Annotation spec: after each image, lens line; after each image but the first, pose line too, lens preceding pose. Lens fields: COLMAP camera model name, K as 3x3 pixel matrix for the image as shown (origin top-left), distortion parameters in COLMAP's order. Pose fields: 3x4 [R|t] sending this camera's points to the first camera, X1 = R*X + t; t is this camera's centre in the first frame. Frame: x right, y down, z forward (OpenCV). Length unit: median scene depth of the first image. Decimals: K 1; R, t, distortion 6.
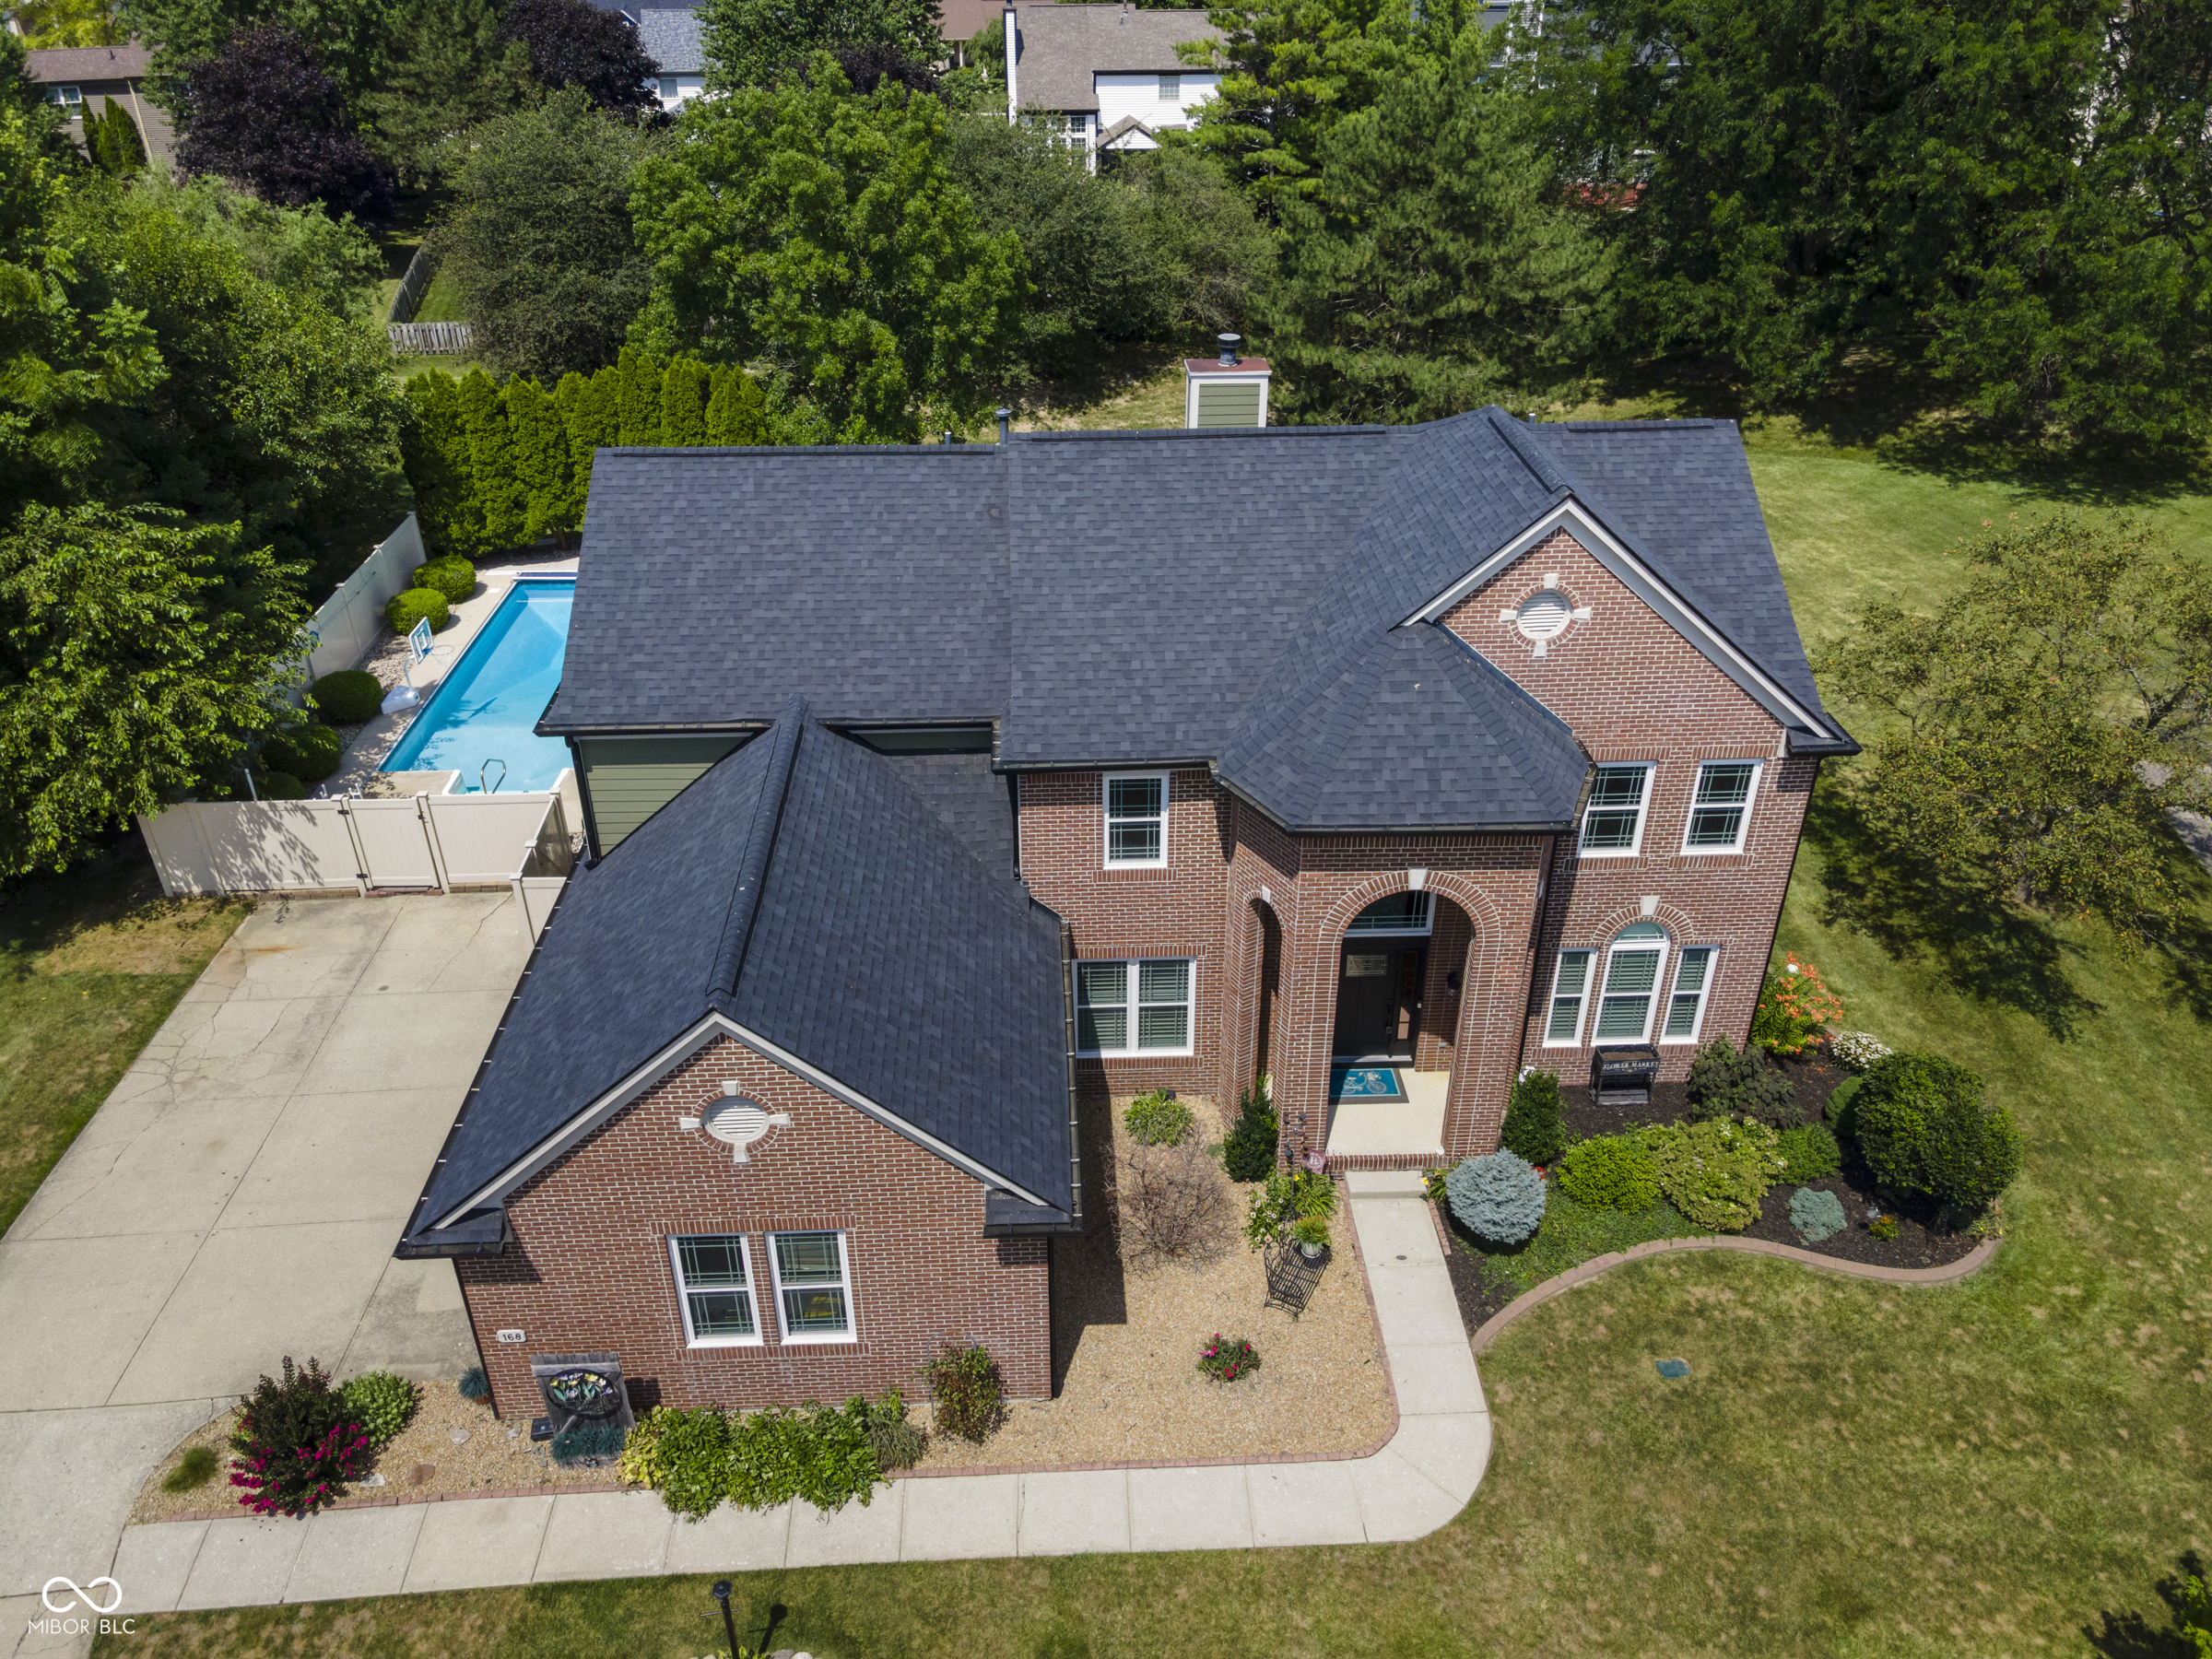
lens RADIAL K [[1611.5, 0, 1105.0], [0, 1611.5, 824.7], [0, 0, 1]] dist [0.046429, 0.011277]
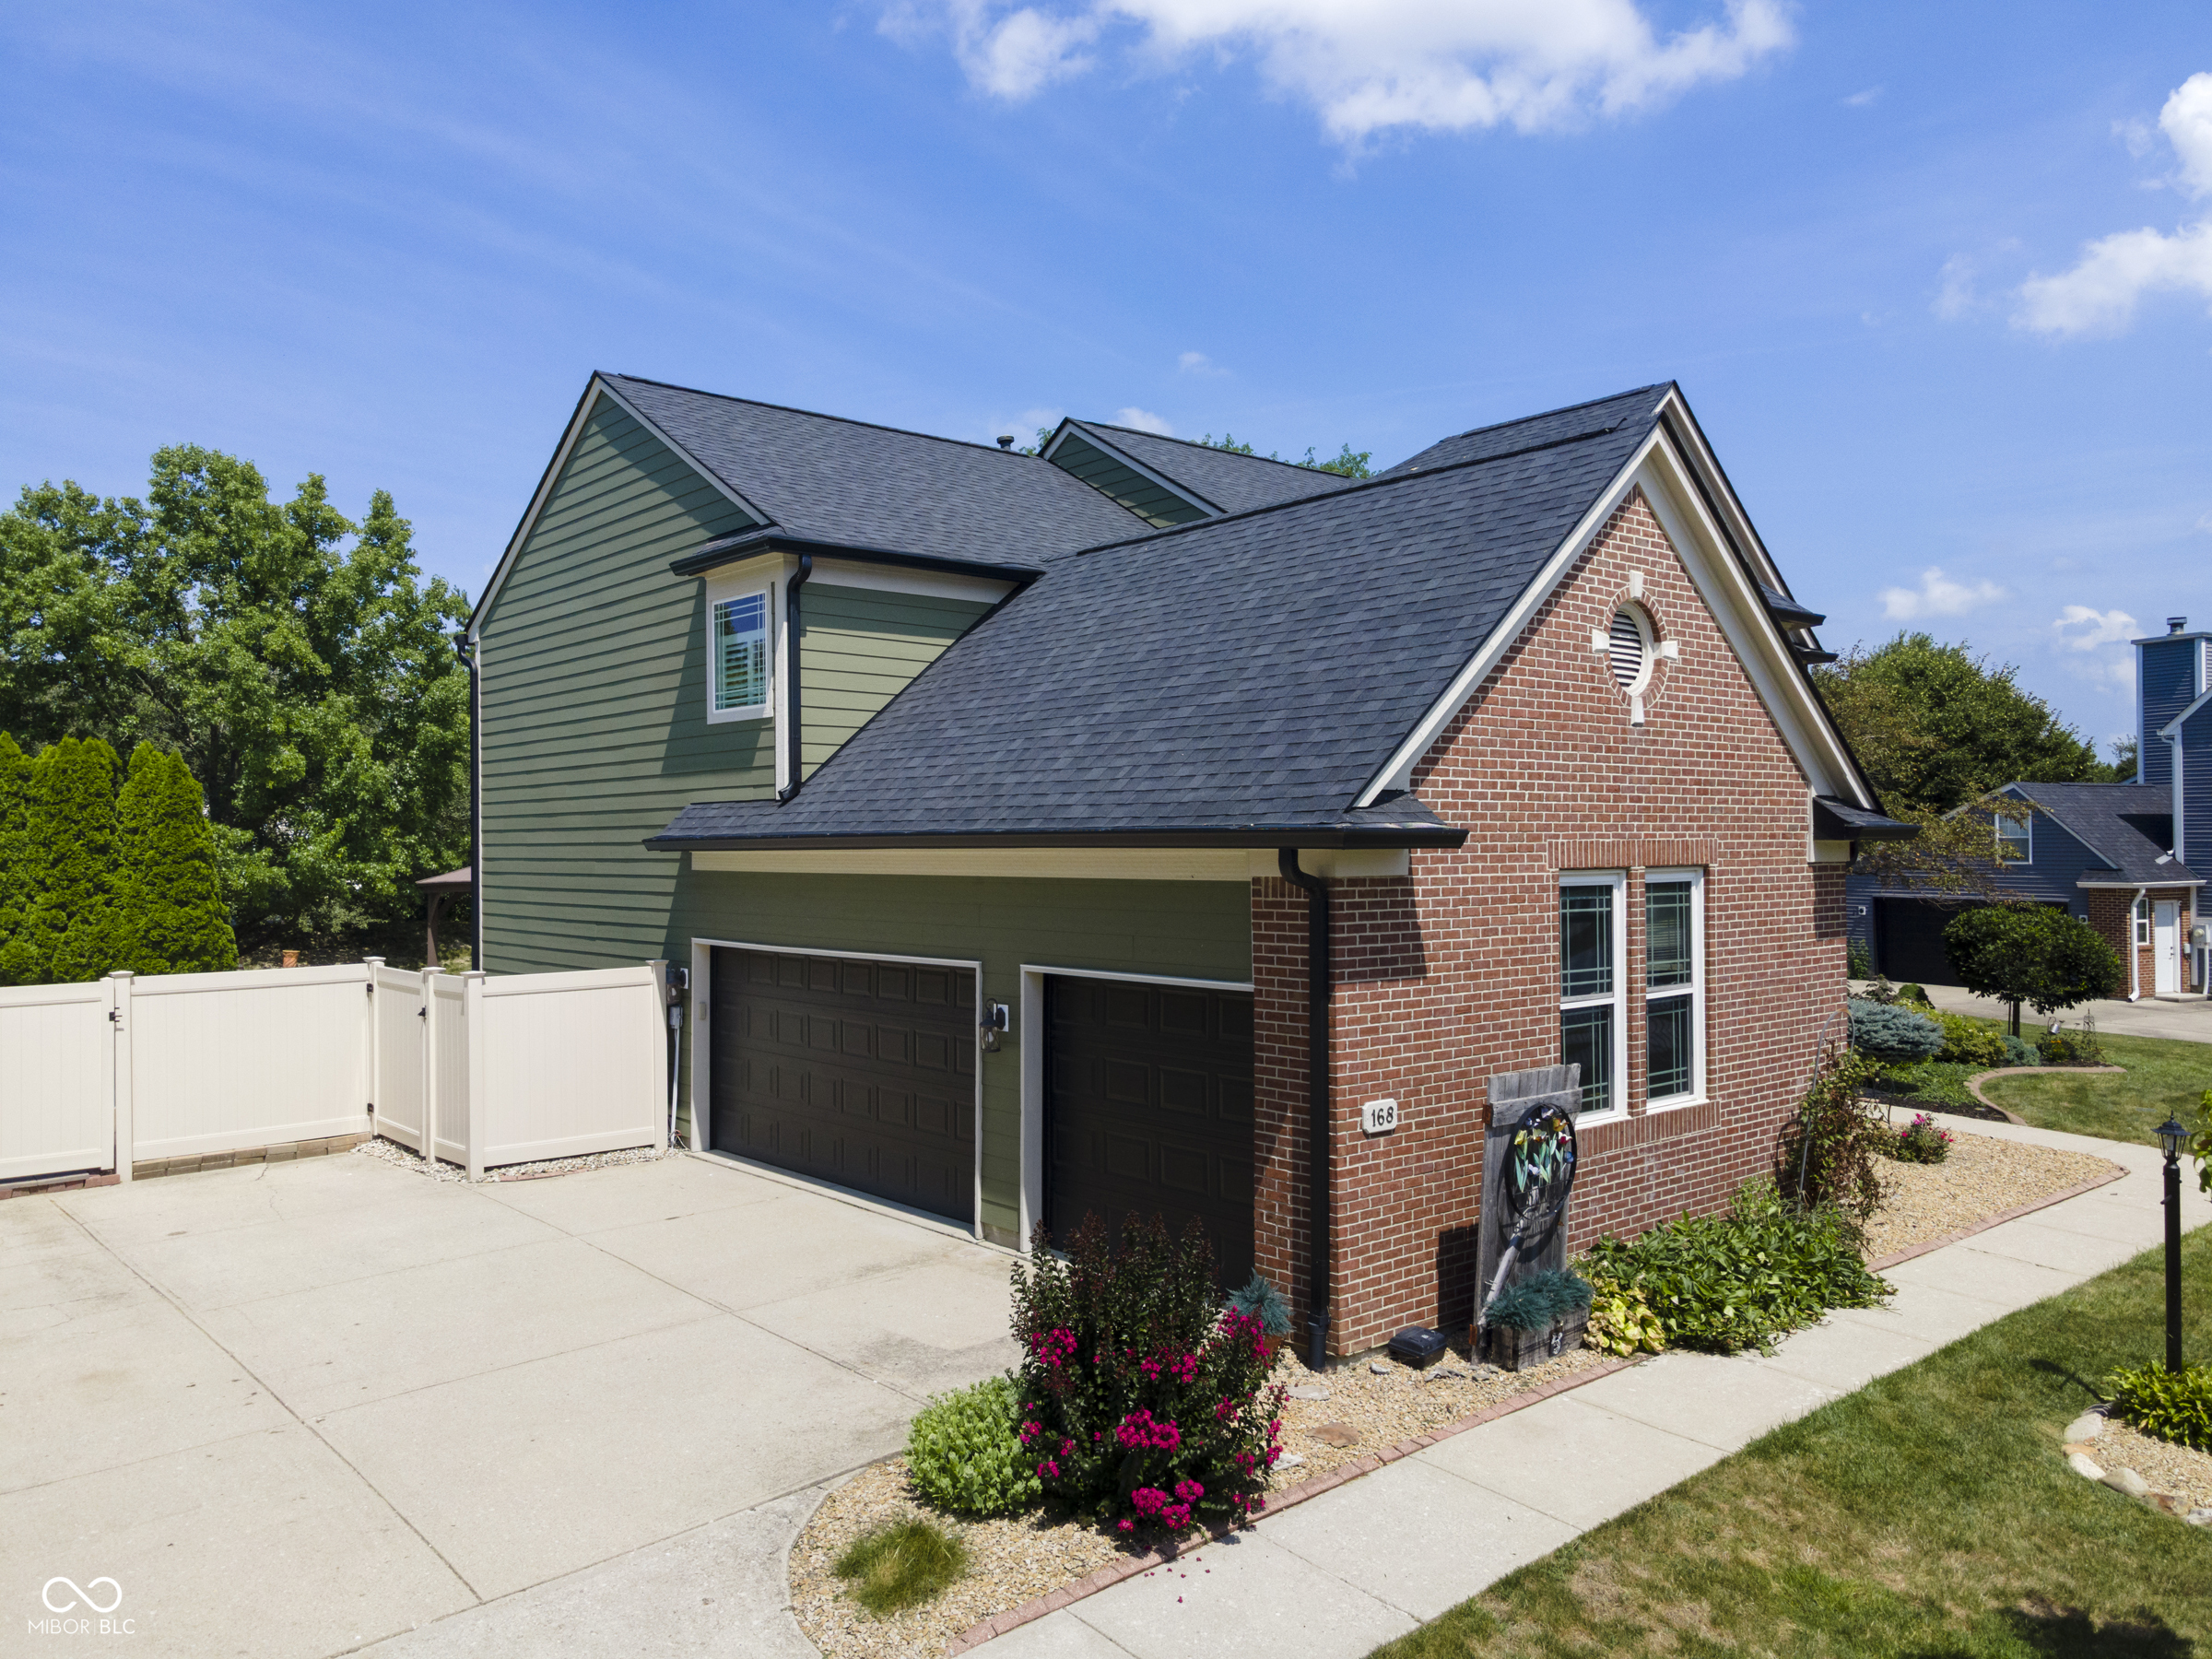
lens RADIAL K [[1611.5, 0, 1106.1], [0, 1611.5, 839.7], [0, 0, 1]] dist [0.046429, 0.011277]
pose [[0.781155, 0.004474, 0.624321, -0.709177], [0.324669, 0.851221, -0.412327, 0.394190], [-0.533280, 0.524789, 0.663483, 0.598054]]
